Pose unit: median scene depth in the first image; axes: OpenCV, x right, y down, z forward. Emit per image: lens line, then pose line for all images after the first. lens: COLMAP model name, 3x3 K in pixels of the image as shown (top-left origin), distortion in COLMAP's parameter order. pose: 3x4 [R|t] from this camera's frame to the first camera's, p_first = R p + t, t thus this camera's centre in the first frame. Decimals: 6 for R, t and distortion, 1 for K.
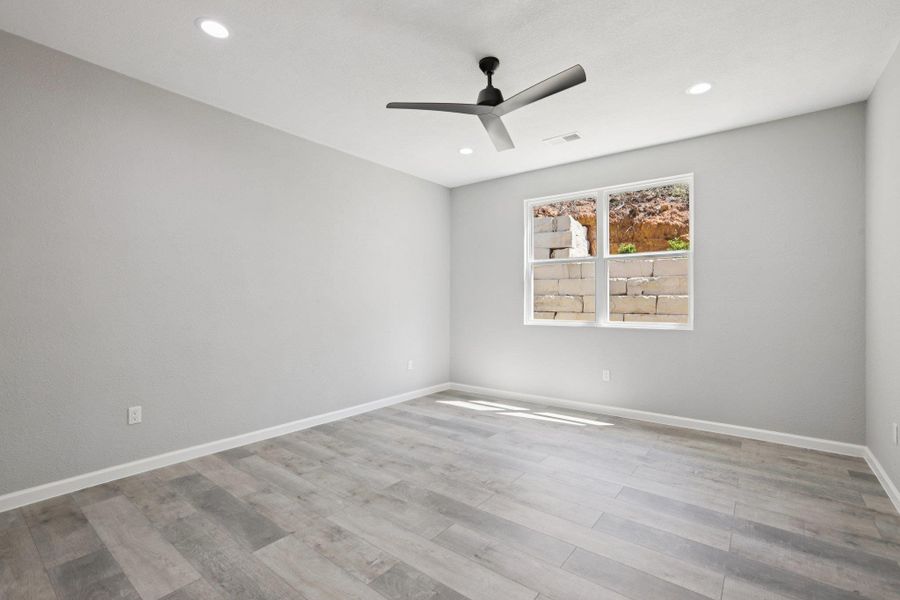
lens RADIAL K [[401.0, 0, 461.9], [0, 401.0, 295.8], [0, 0, 1]] dist [-0.032686, 0.015466]
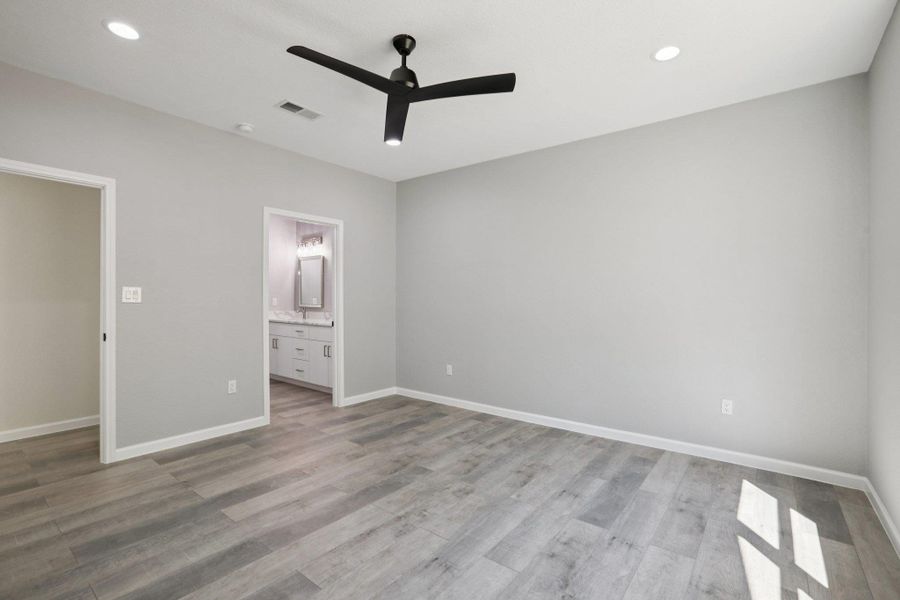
lens RADIAL K [[412.0, 0, 457.5], [0, 412.0, 302.7], [0, 0, 1]] dist [-0.034194, 0.010103]
pose [[-0.009696, 0.003176, -0.999948, 0.869489], [0.003329, 0.999990, 0.003144, 0.008353], [0.999947, -0.003298, -0.009707, 0.988933]]
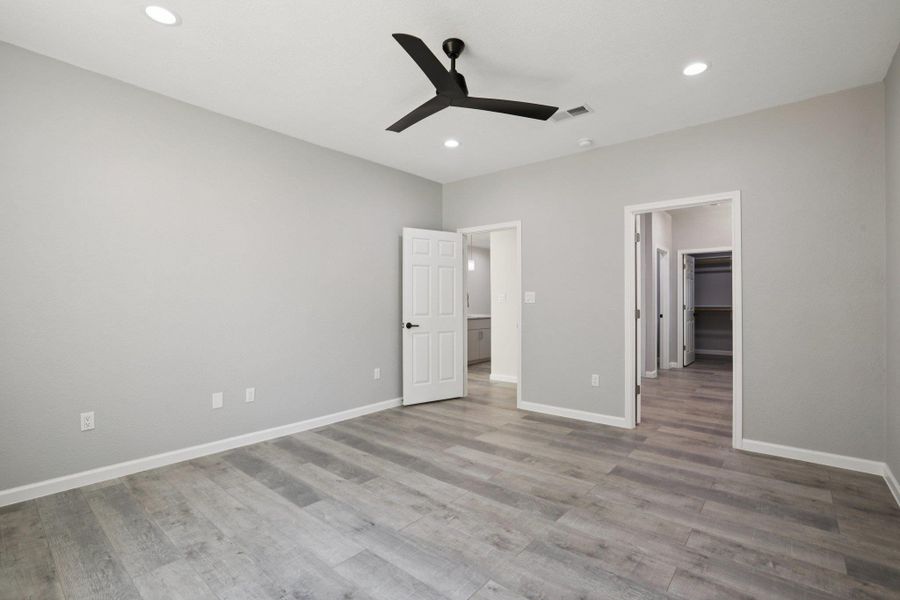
lens RADIAL K [[416.3, 0, 454.1], [0, 416.3, 298.3], [0, 0, 1]] dist [-0.034337, 0.010534]
pose [[-0.998485, -0.002958, 0.054948, 0.012067], [-0.003779, 0.999883, -0.014840, 0.015510], [-0.054897, -0.015025, -0.998379, 1.716596]]
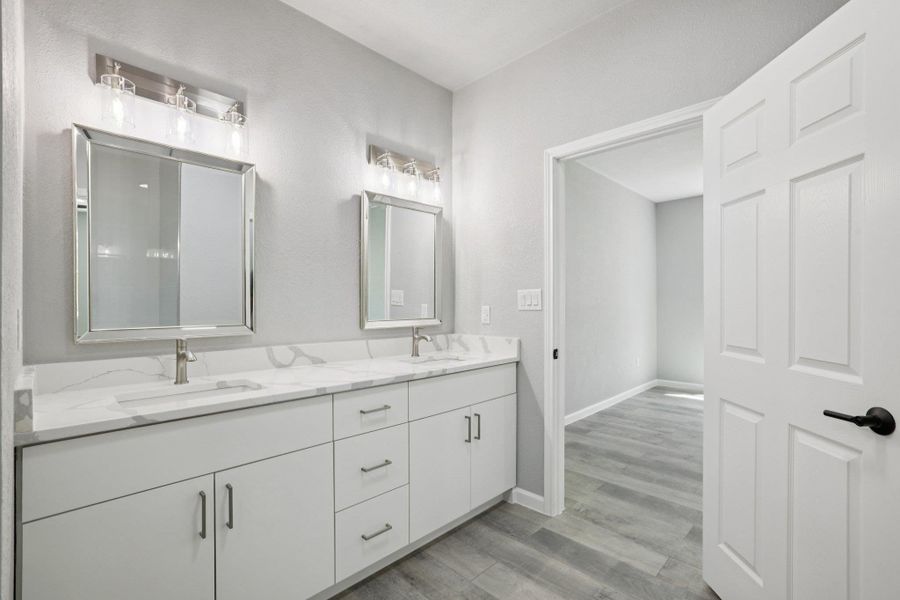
lens RADIAL K [[412.0, 0, 457.5], [0, 412.0, 302.7], [0, 0, 1]] dist [-0.034194, 0.010103]
pose [[0.991848, -0.004592, -0.127341, -0.820161], [0.006022, 0.999923, 0.010852, -0.018418], [0.127282, -0.011531, 0.991800, -0.342935]]
